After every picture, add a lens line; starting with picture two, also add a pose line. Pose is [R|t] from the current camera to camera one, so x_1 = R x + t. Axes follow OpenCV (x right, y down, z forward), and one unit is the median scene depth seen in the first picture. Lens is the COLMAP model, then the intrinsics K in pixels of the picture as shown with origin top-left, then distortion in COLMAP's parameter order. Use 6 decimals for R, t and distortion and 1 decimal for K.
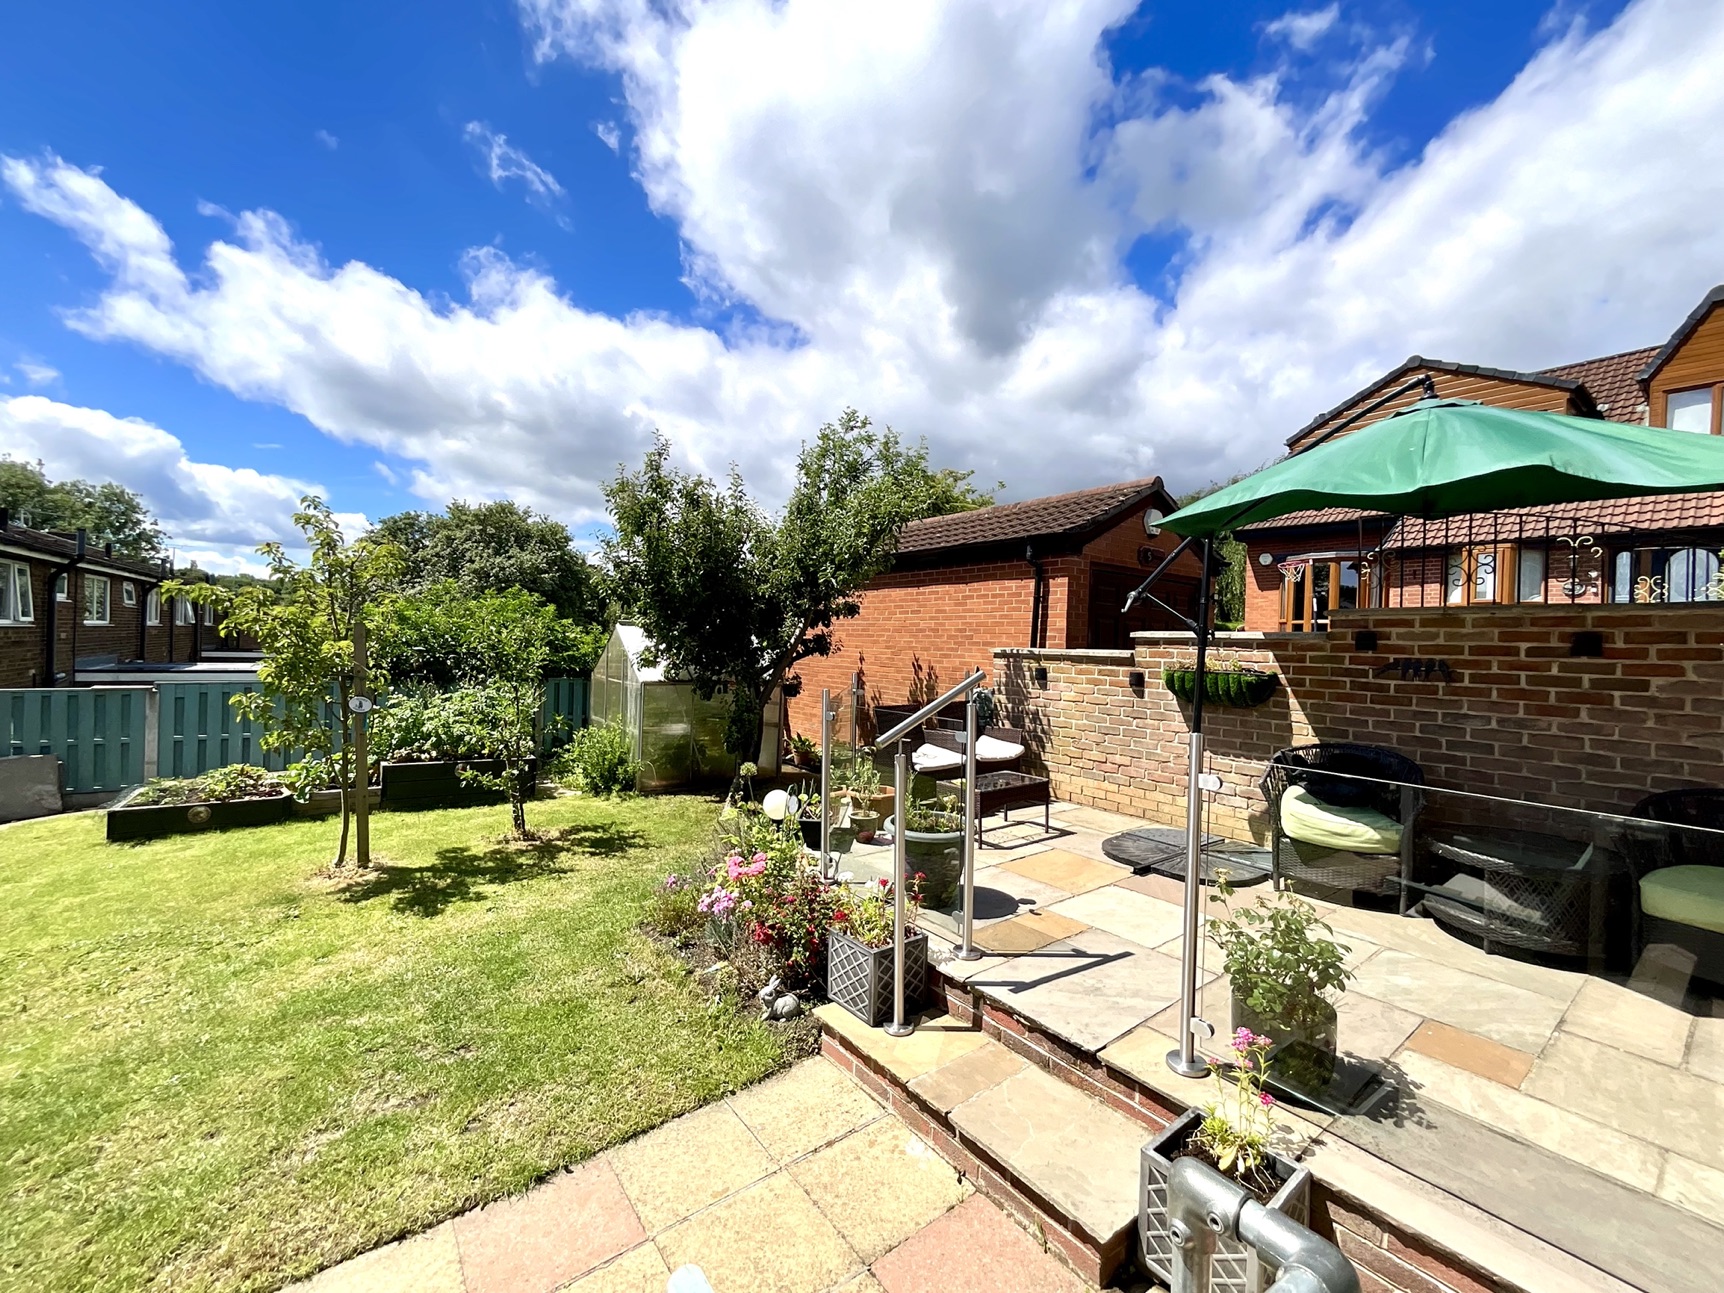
lens RADIAL K [[698.9, 0, 862.0], [0, 698.9, 646.9], [0, 0, 1]] dist [-0.002079, -0.000404]
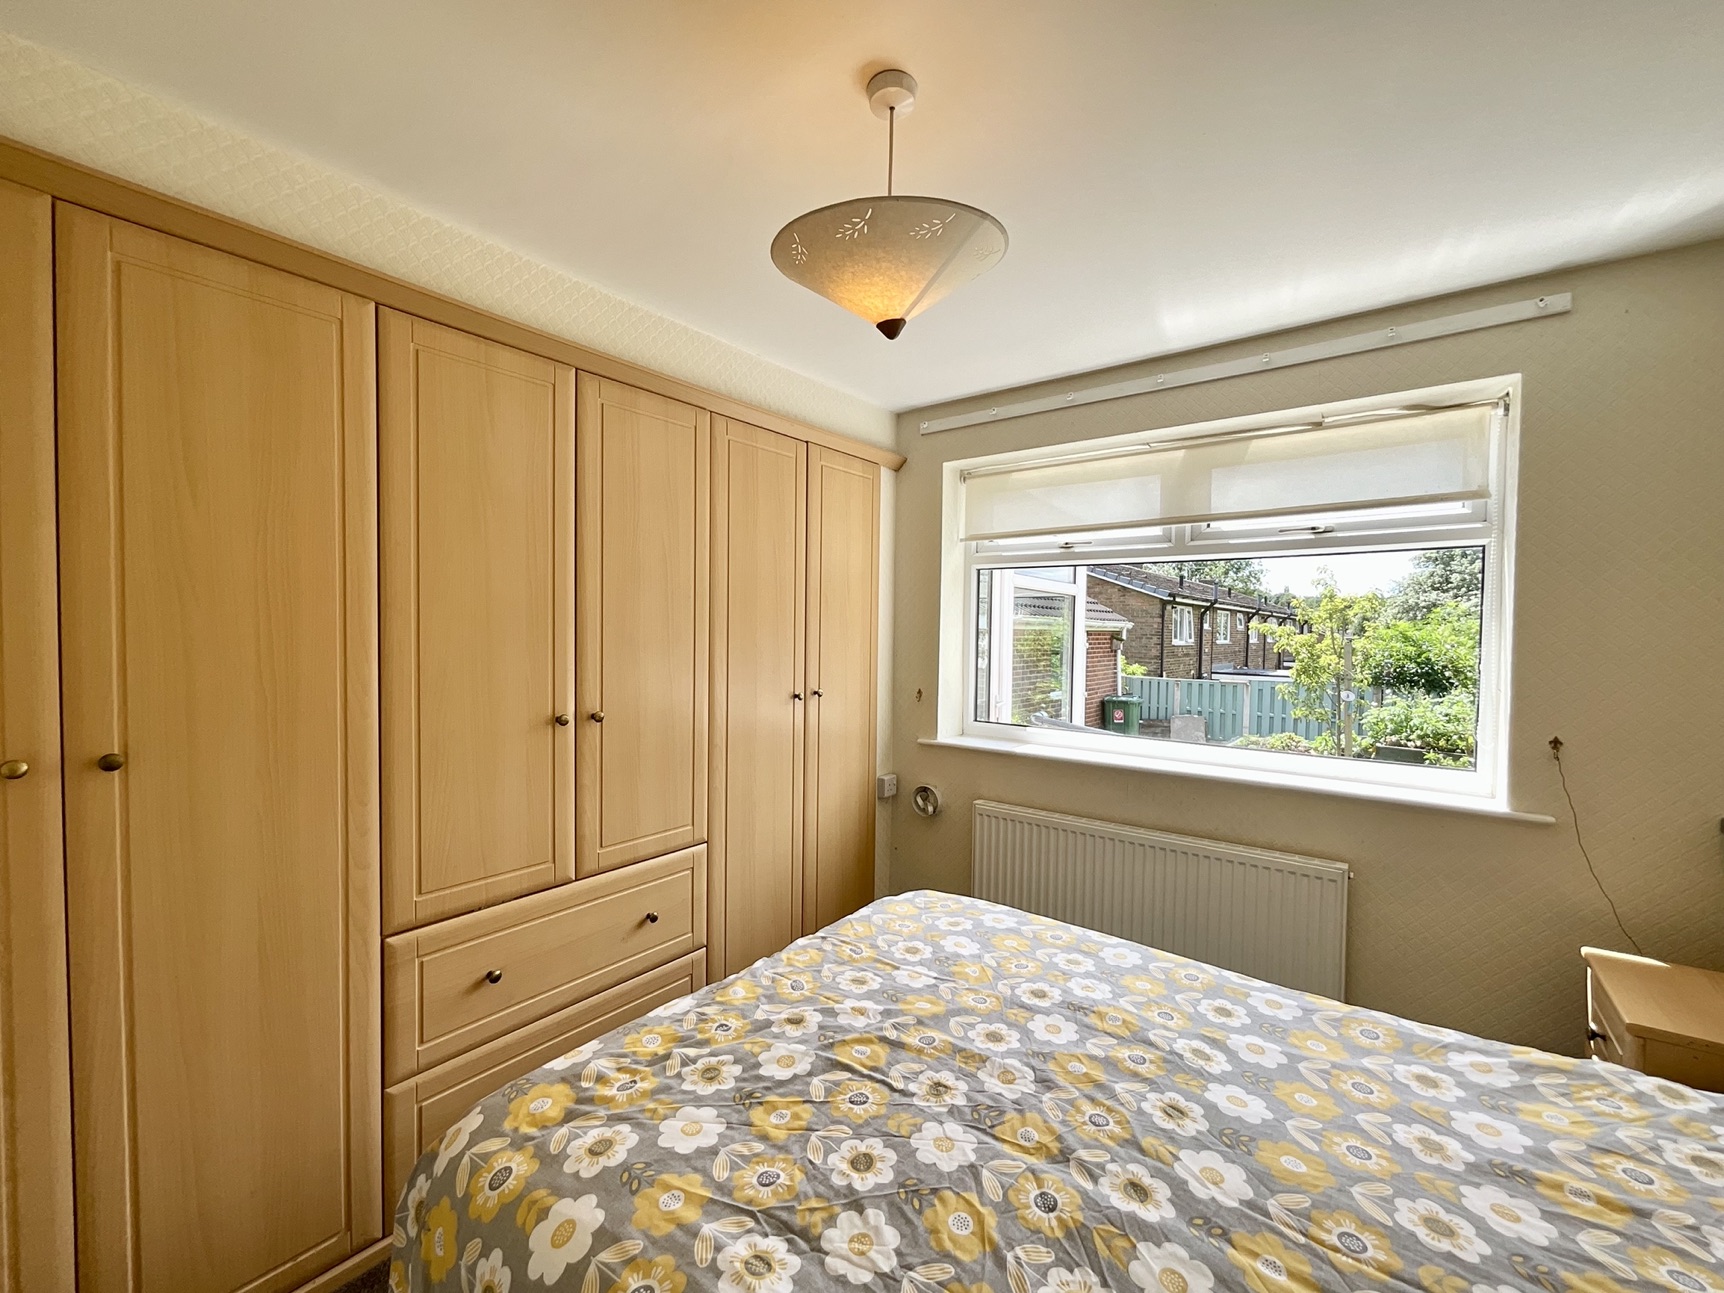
lens RADIAL K [[698.9, 0, 862.2], [0, 698.9, 647.2], [0, 0, 1]] dist [-0.002079, -0.000404]
pose [[0.257541, -0.003531, -0.966261, 0.330292], [-0.014216, 0.999871, -0.007443, -0.000127], [0.966163, 0.015654, 0.257457, -0.294192]]
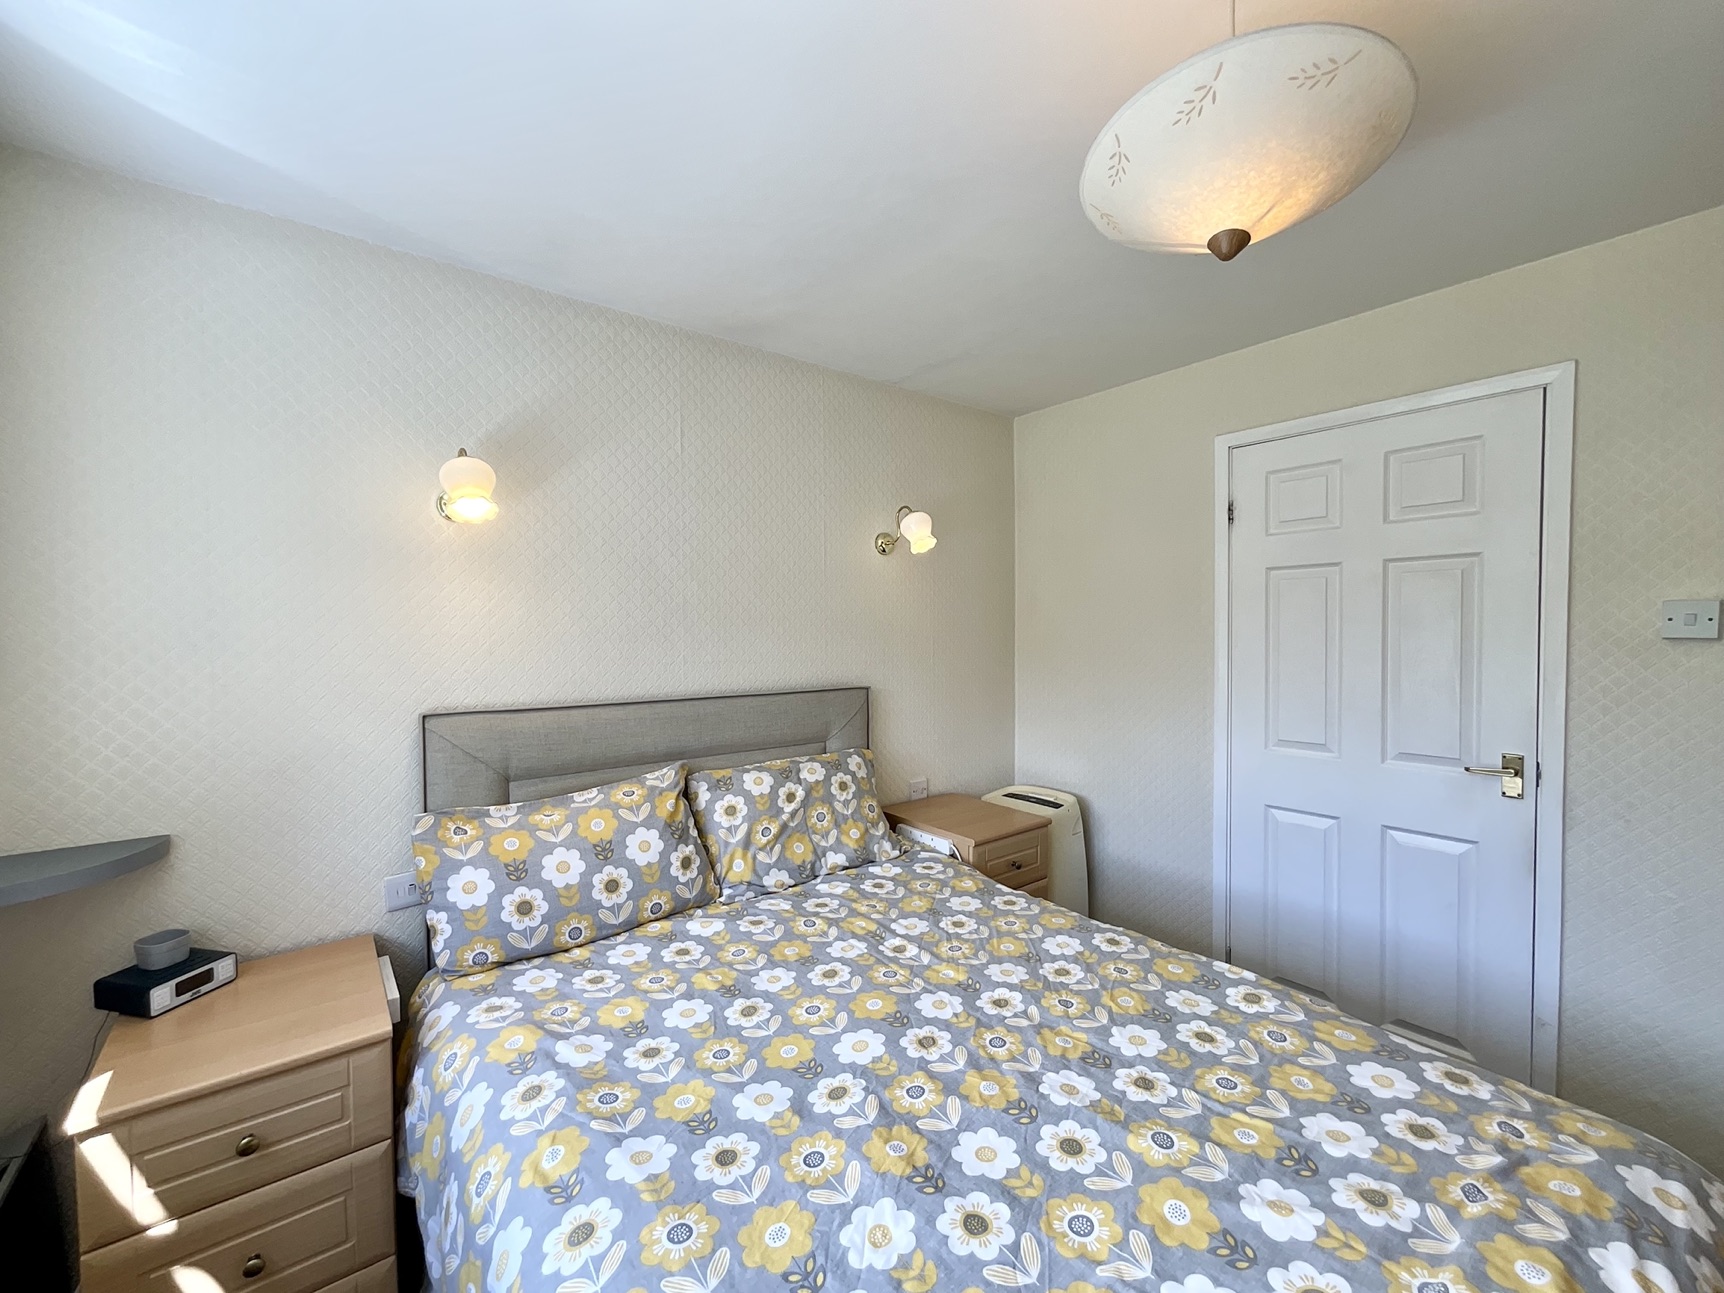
lens RADIAL K [[698.9, 0, 862.5], [0, 698.9, 646.1], [0, 0, 1]] dist [-0.002079, -0.000404]
pose [[-0.012537, -0.053098, 0.998511, 0.061823], [0.019434, 0.998388, 0.053335, -0.009397], [-0.999733, 0.020074, -0.011485, -0.184634]]
